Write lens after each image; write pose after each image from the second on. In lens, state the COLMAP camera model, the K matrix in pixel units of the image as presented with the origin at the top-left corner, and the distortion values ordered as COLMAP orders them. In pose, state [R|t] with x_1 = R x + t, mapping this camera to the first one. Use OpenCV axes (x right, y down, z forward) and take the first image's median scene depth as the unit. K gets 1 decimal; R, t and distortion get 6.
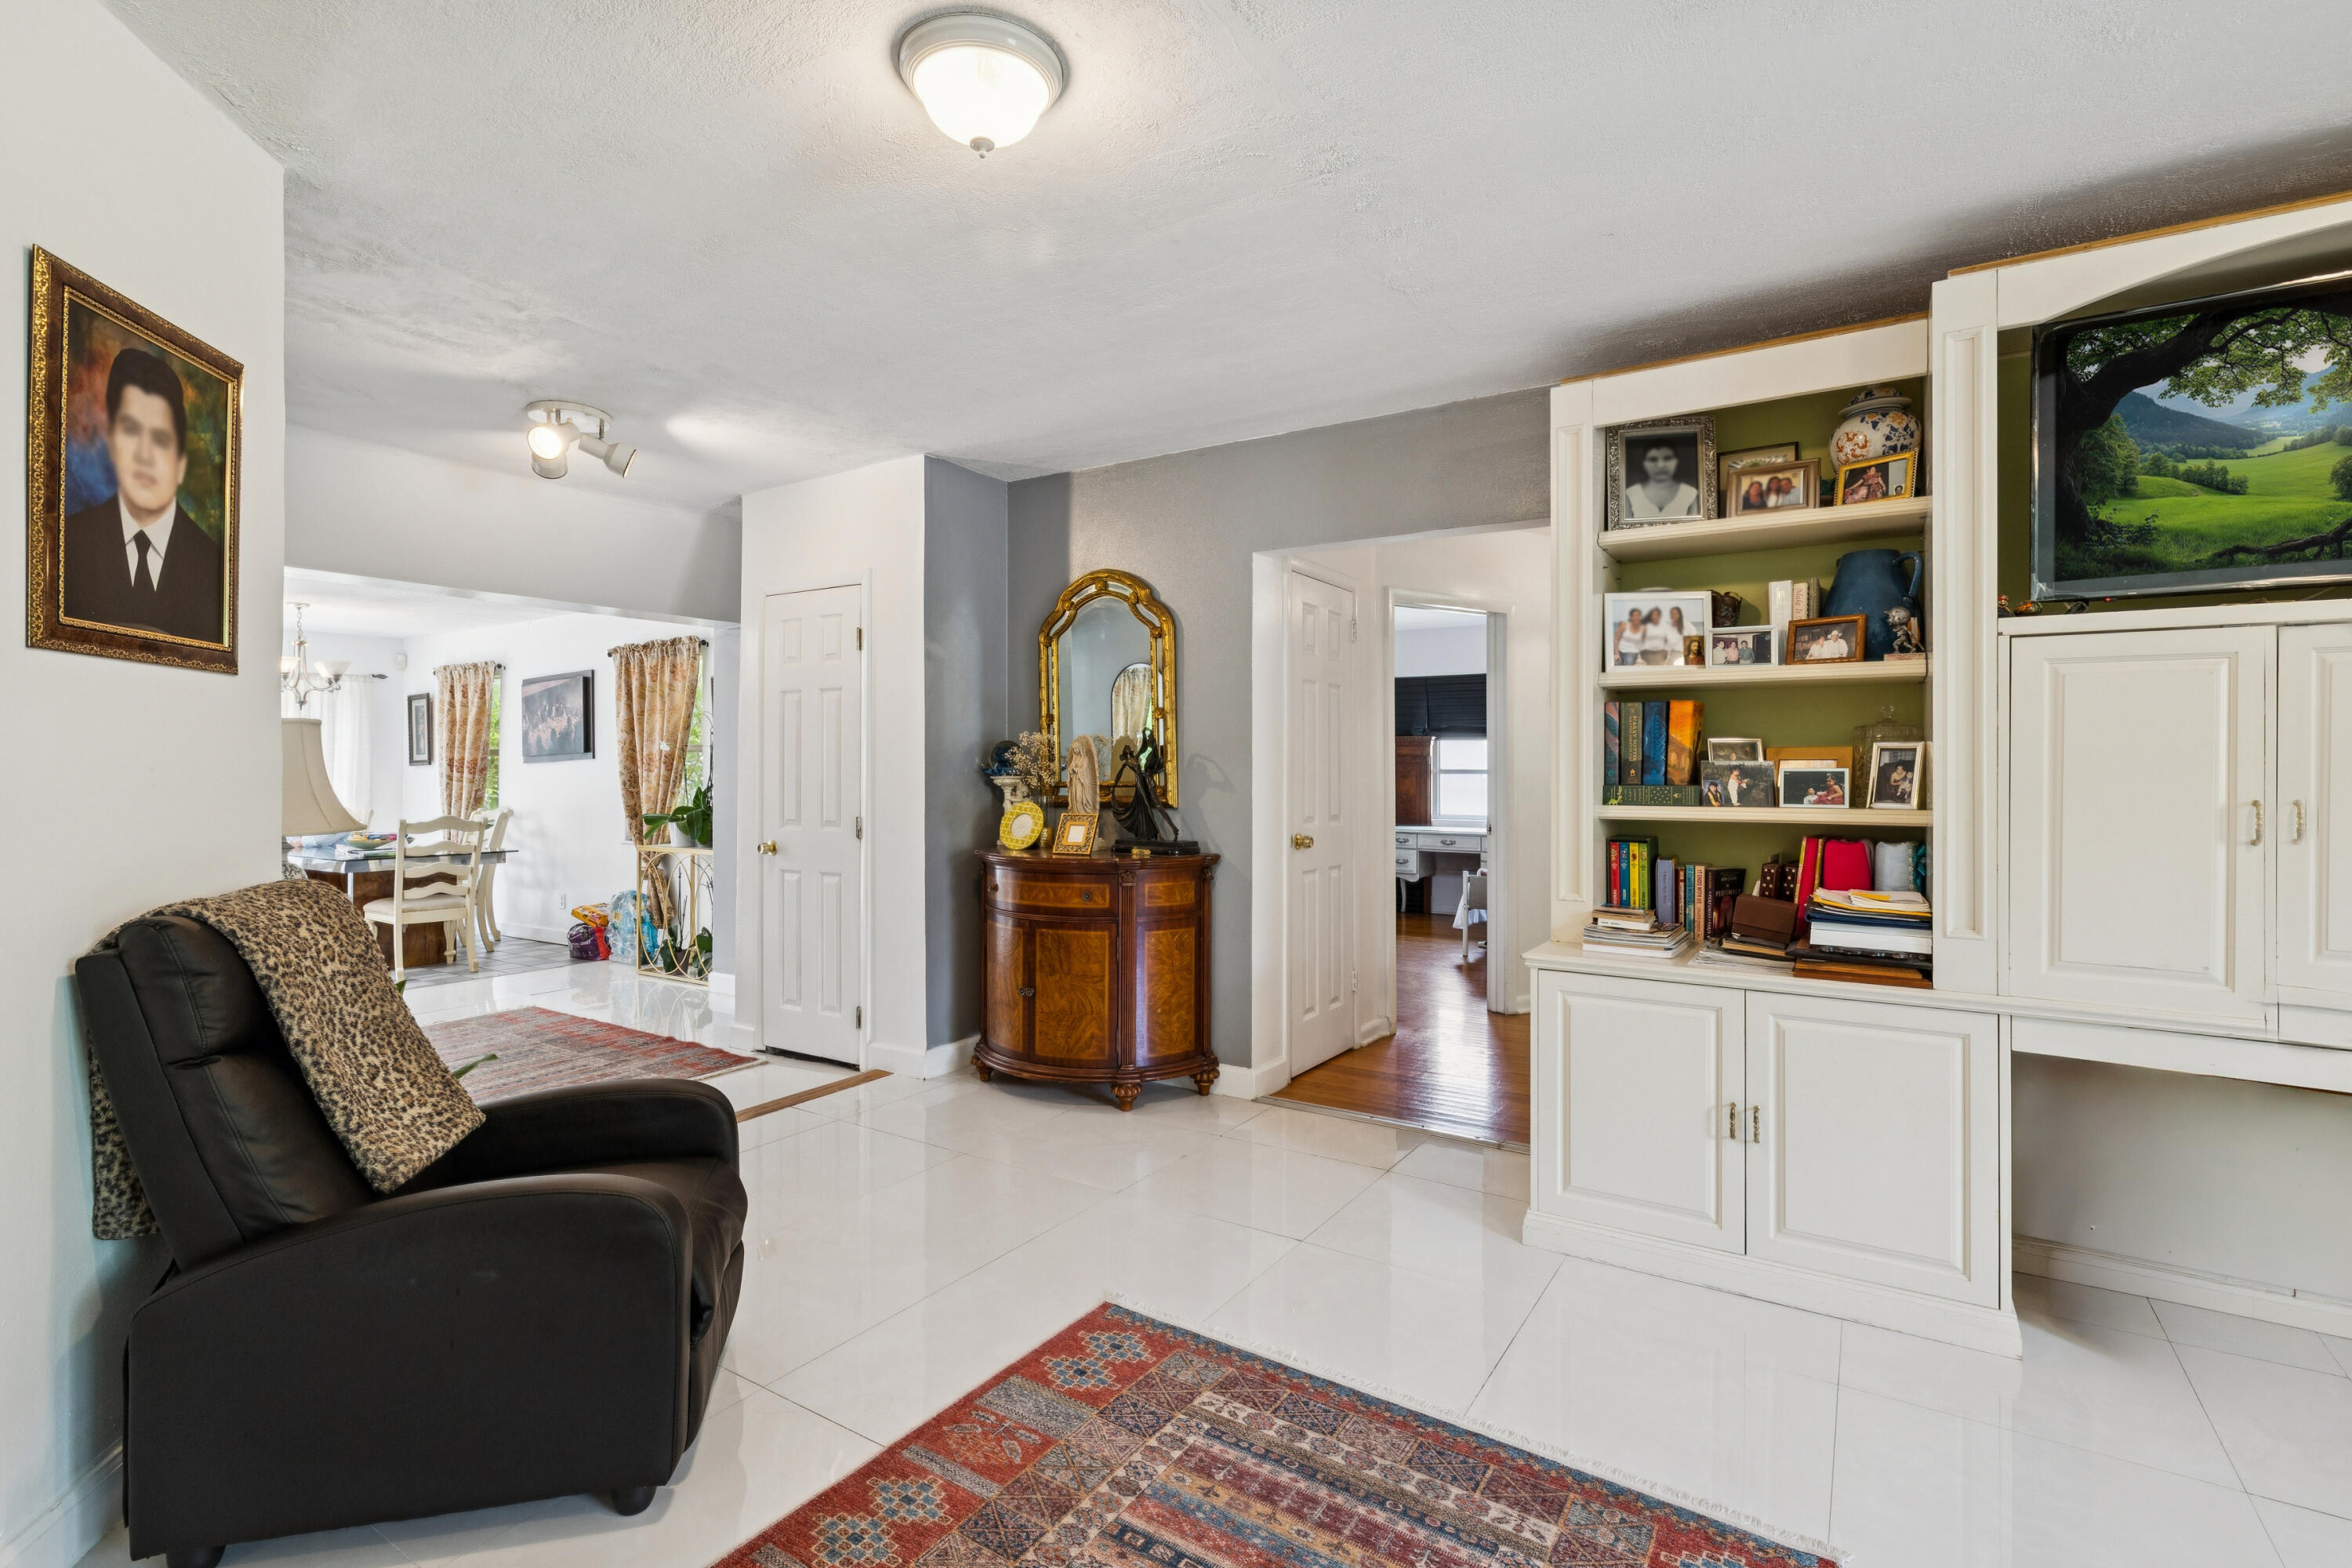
lens RADIAL K [[1092.4, 0, 1173.1], [0, 1092.4, 768.1], [0, 0, 1]] dist [-0.000453, -0.000340]
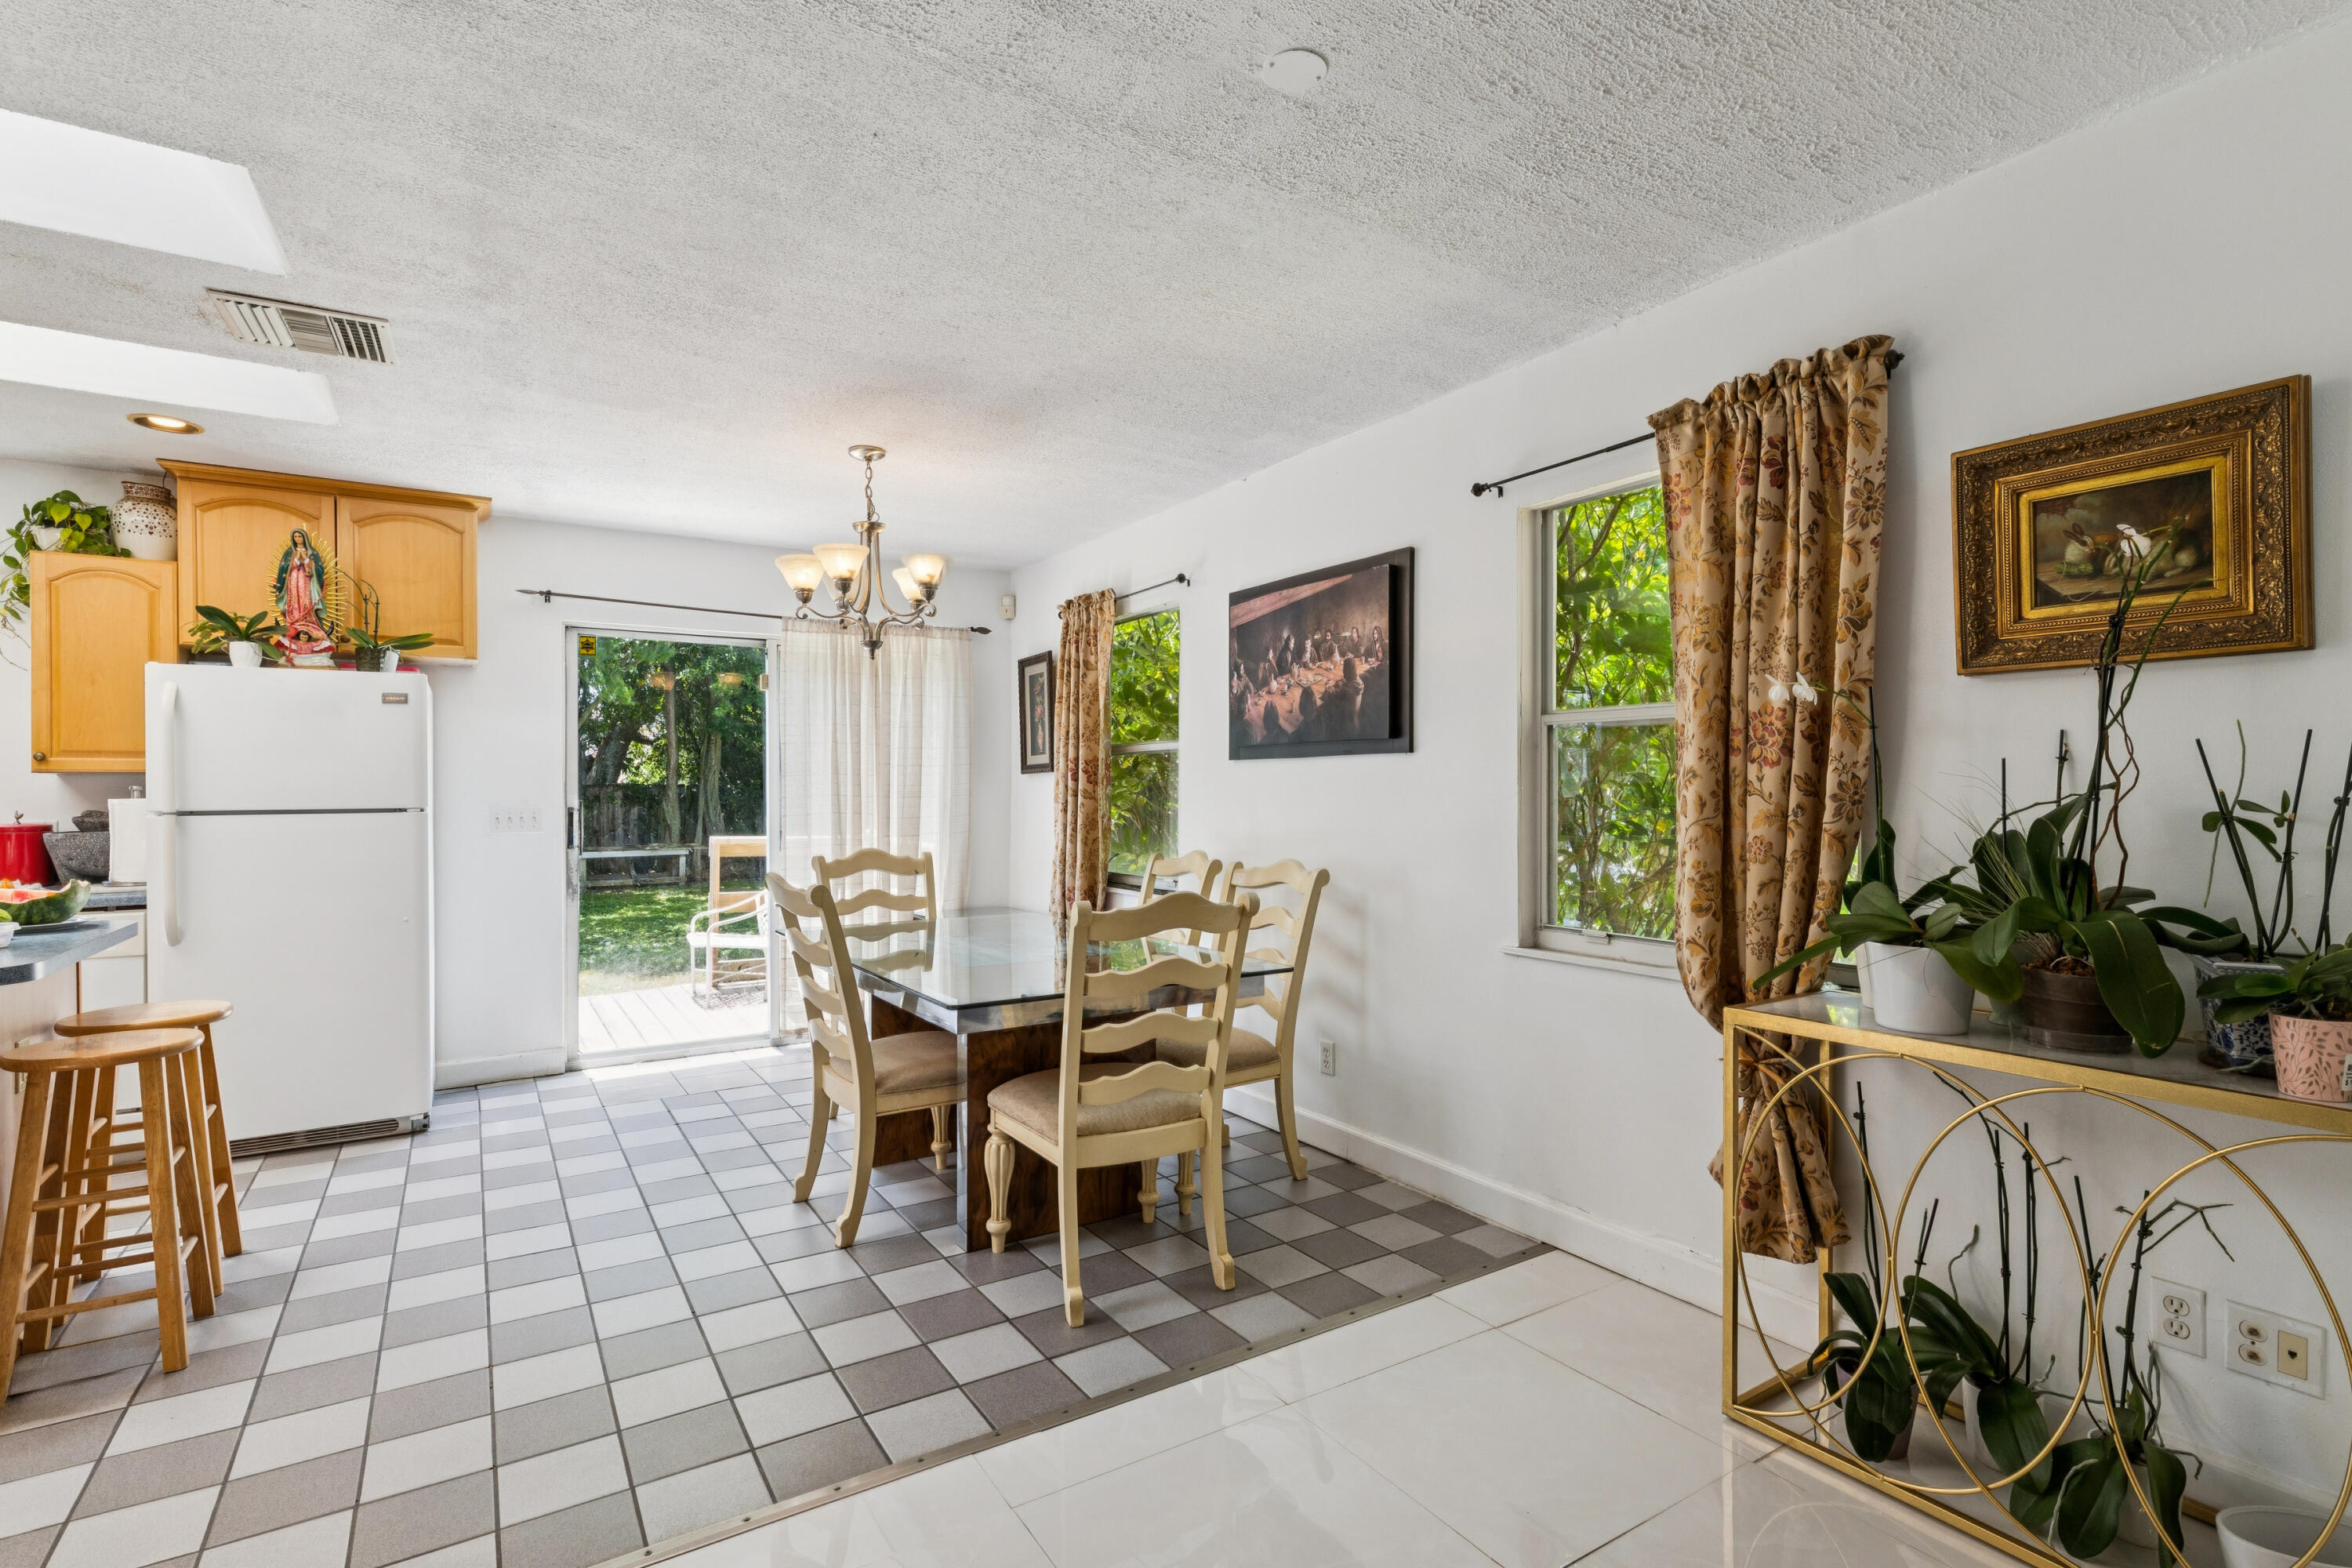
lens RADIAL K [[1130.4, 0, 1169.8], [0, 1130.4, 761.1], [0, 0, 1]] dist [-0.018959, -0.000064]
pose [[0.909334, -0.016656, -0.415733, -0.424497], [0.008584, 0.999737, -0.021279, 0.005023], [0.415978, 0.015781, 0.909238, 0.541298]]
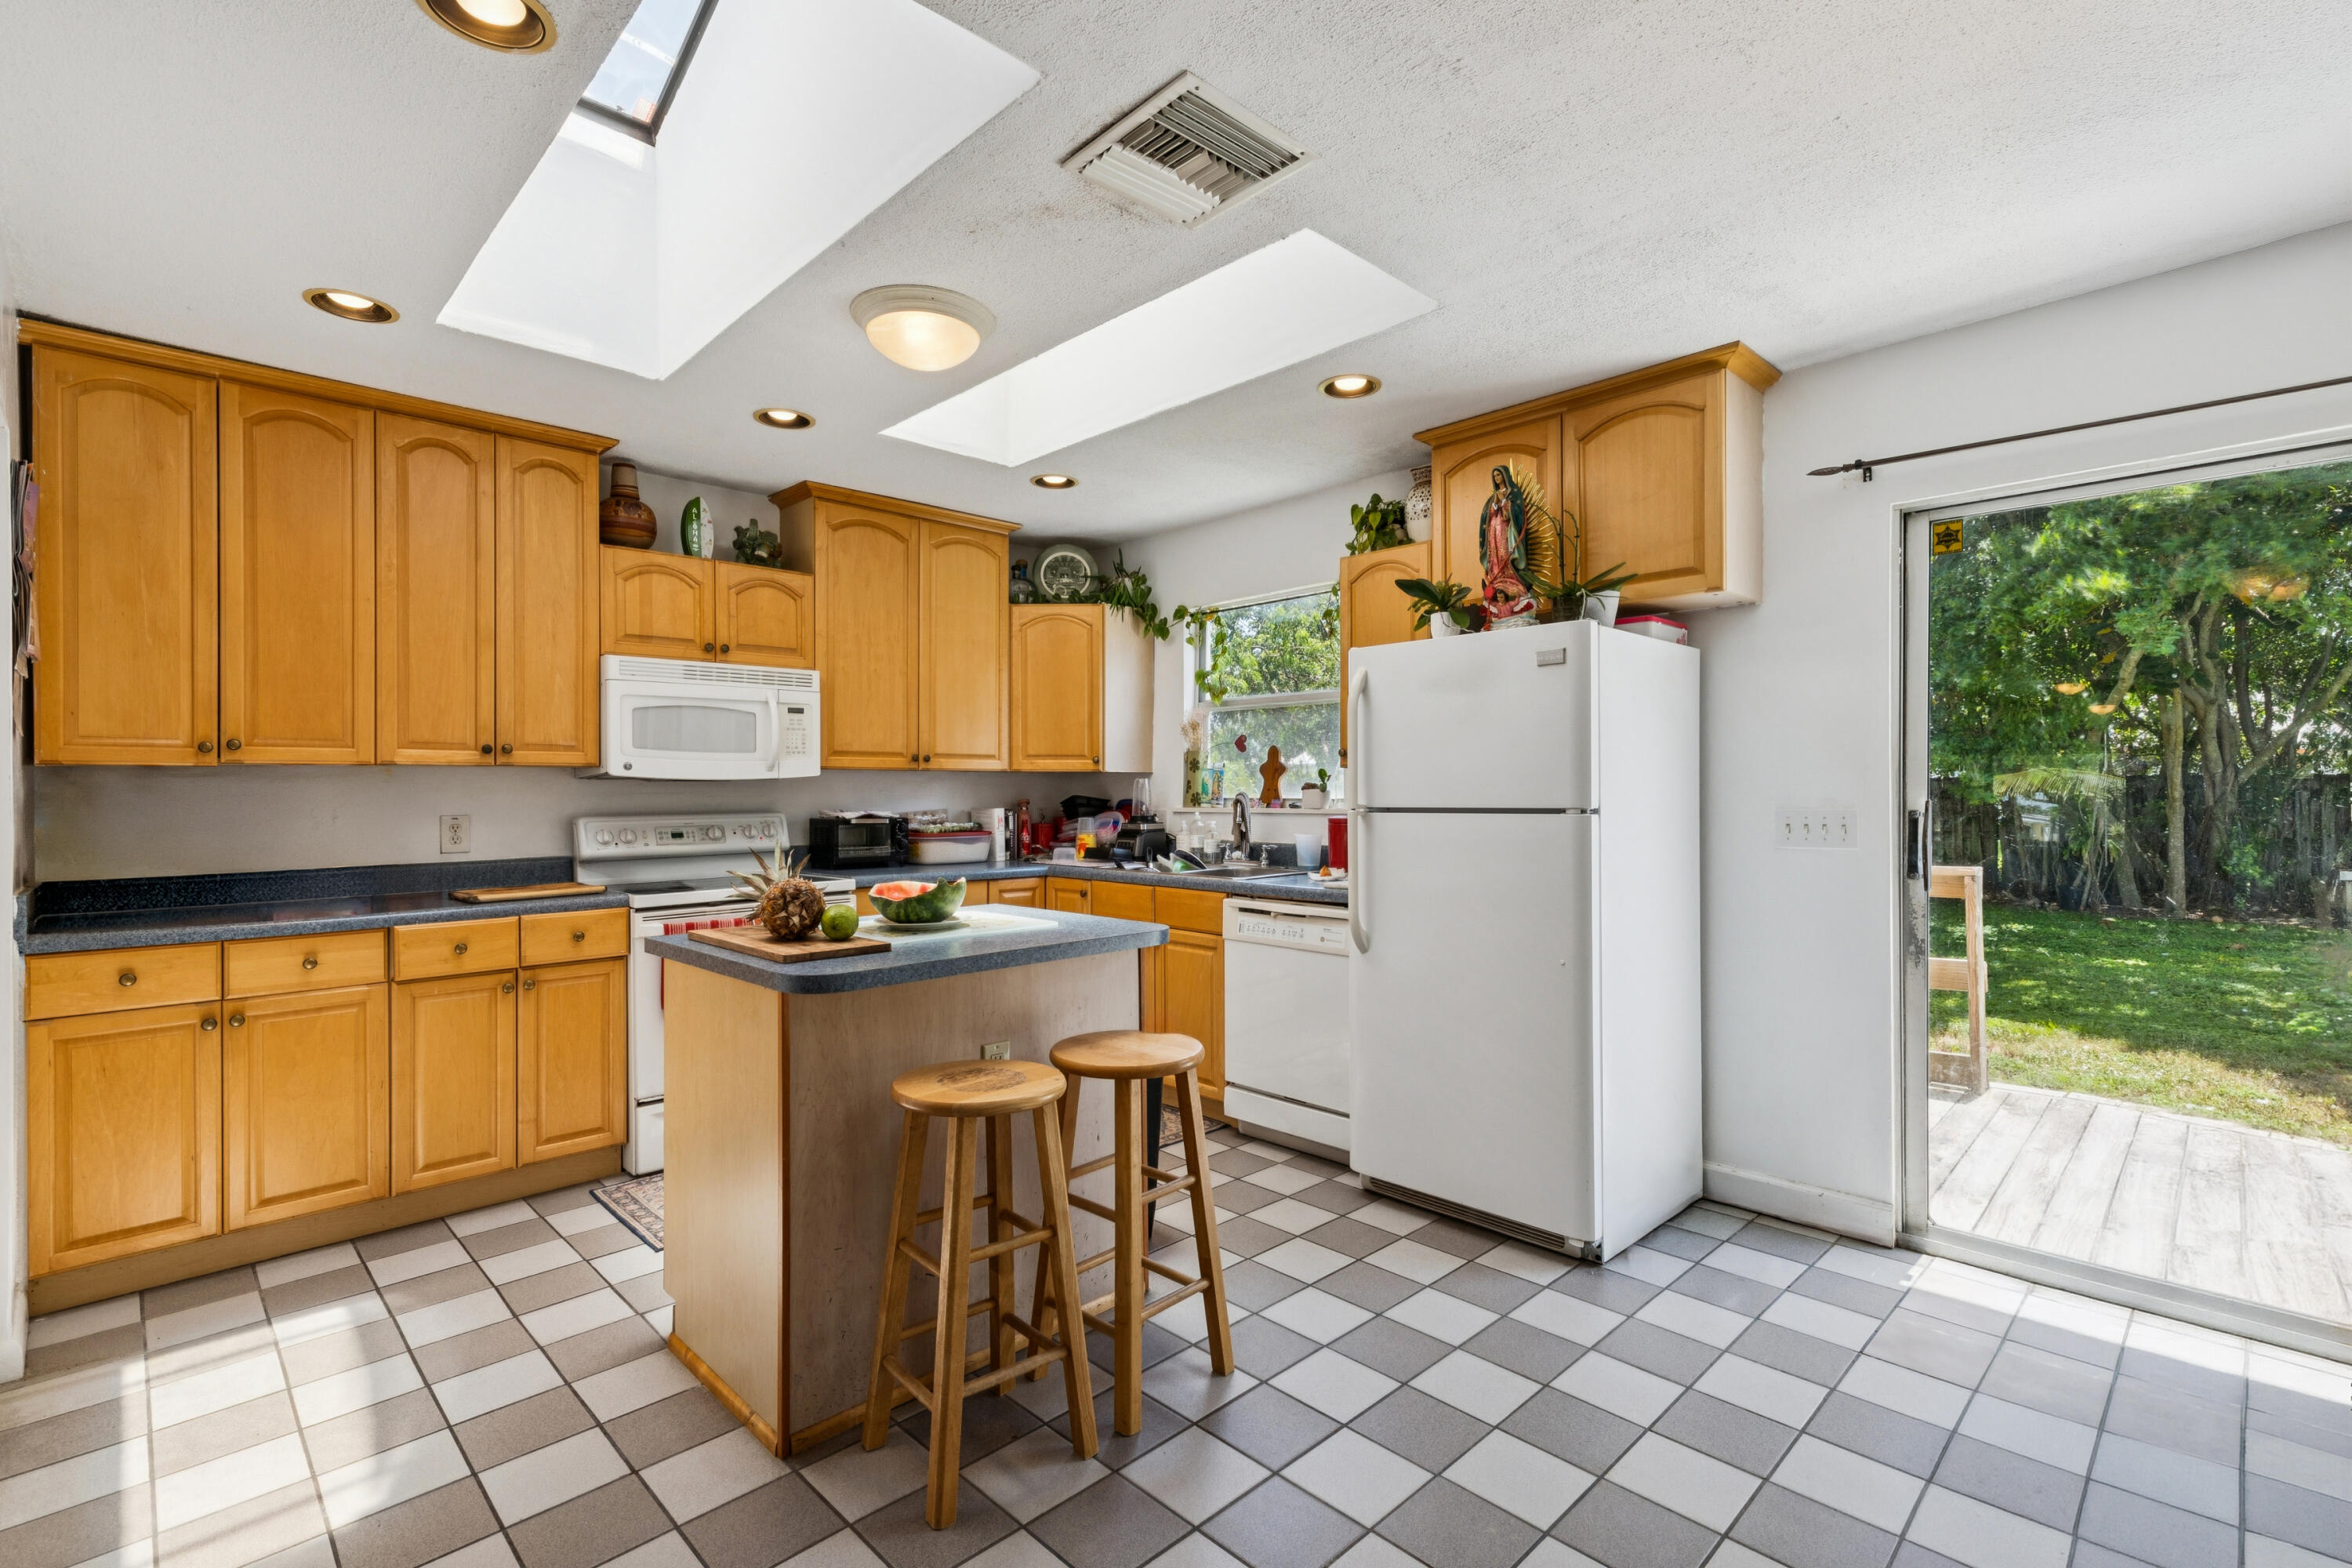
lens RADIAL K [[1060.8, 0, 1170.5], [0, 1060.8, 785.6], [0, 0, 1]] dist [0.000743, -0.000119]
pose [[-0.238264, 0.000108, -0.971200, -0.532496], [0.012804, 0.999913, -0.003030, 0.004543], [0.971116, -0.013157, -0.238245, 0.728936]]
